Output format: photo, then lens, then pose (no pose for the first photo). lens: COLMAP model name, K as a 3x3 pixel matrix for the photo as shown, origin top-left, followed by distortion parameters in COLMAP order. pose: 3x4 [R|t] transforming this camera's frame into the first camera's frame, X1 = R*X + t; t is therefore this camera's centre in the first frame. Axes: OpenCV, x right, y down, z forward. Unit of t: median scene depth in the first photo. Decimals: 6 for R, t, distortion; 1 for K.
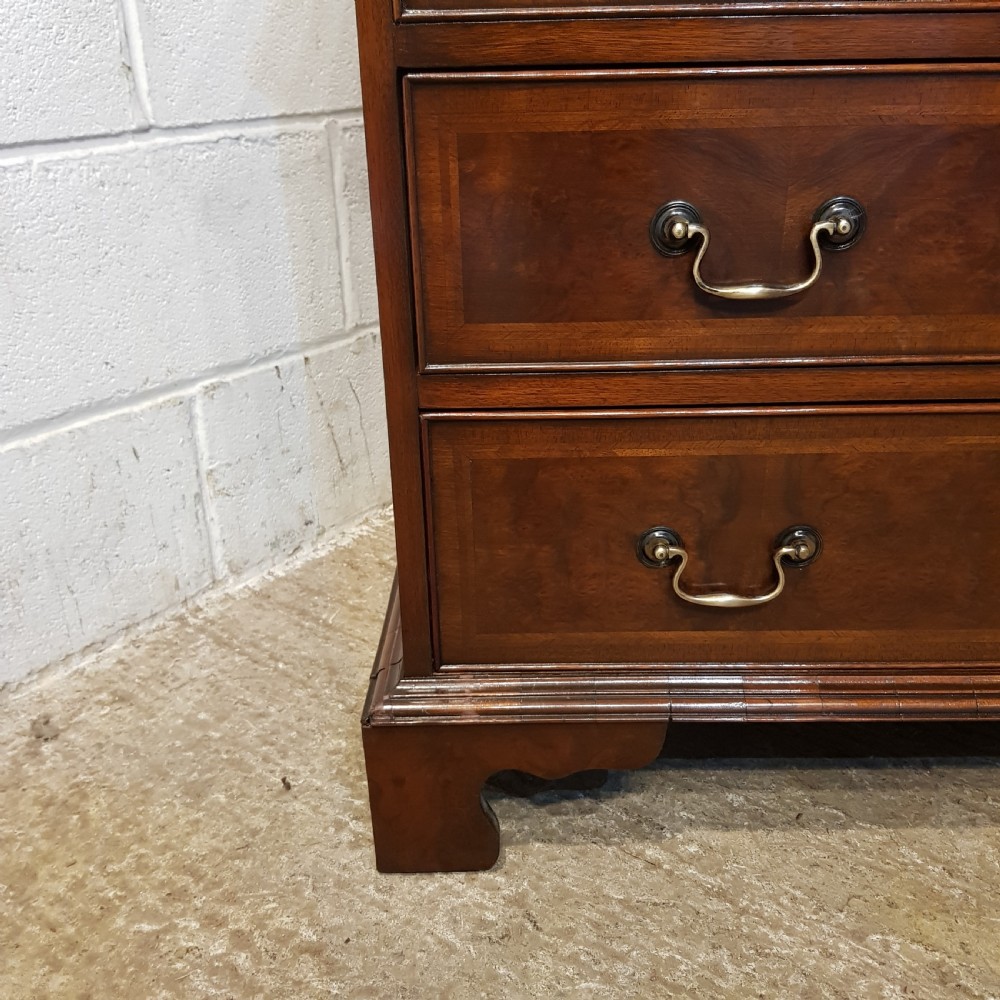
lens RADIAL K [[1056.0, 0, 514.7], [0, 1056.0, 520.6], [0, 0, 1]] dist [0.031432, 0.000000]
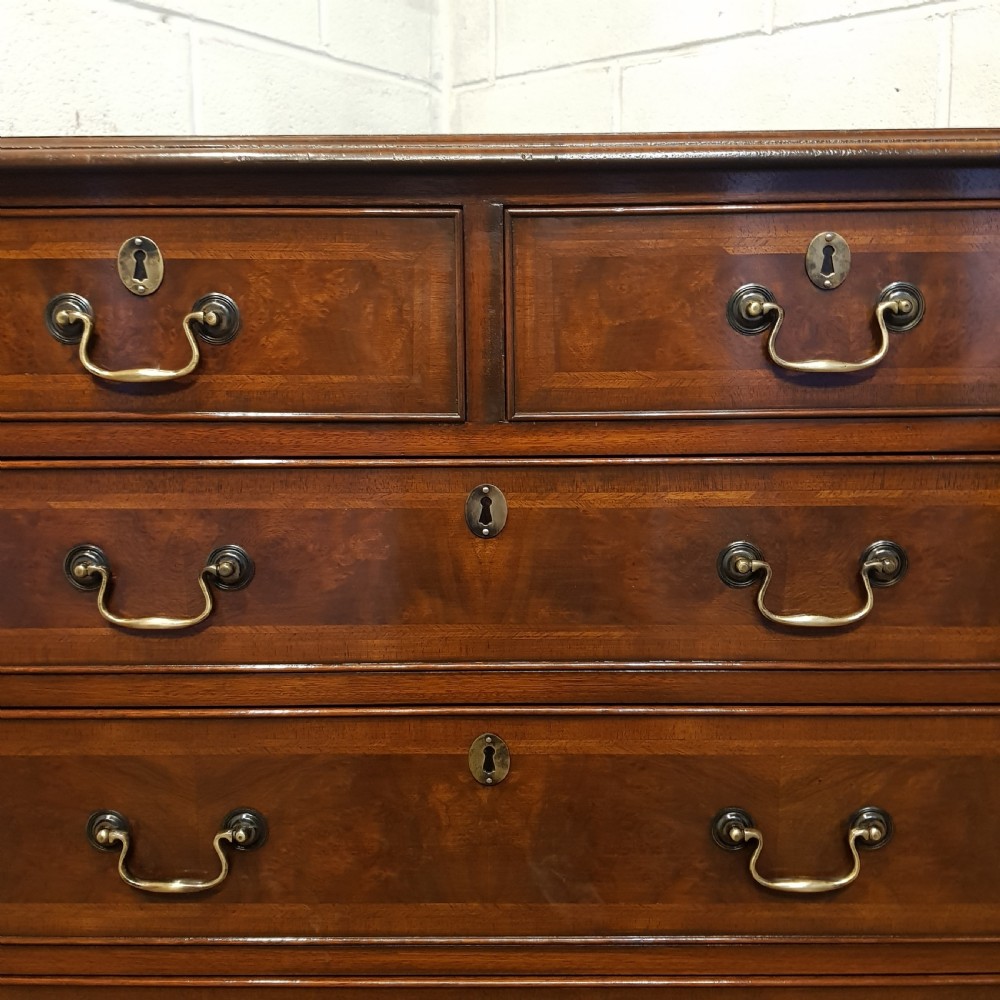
lens RADIAL K [[1056.0, 0, 516.8], [0, 1056.0, 492.4], [0, 0, 1]] dist [0.031432, 0.000000]
pose [[0.999932, 0.011563, -0.001788, 0.521817], [-0.011585, 0.957132, -0.289420, -0.258256], [-0.001635, 0.289421, 0.957200, -0.202105]]
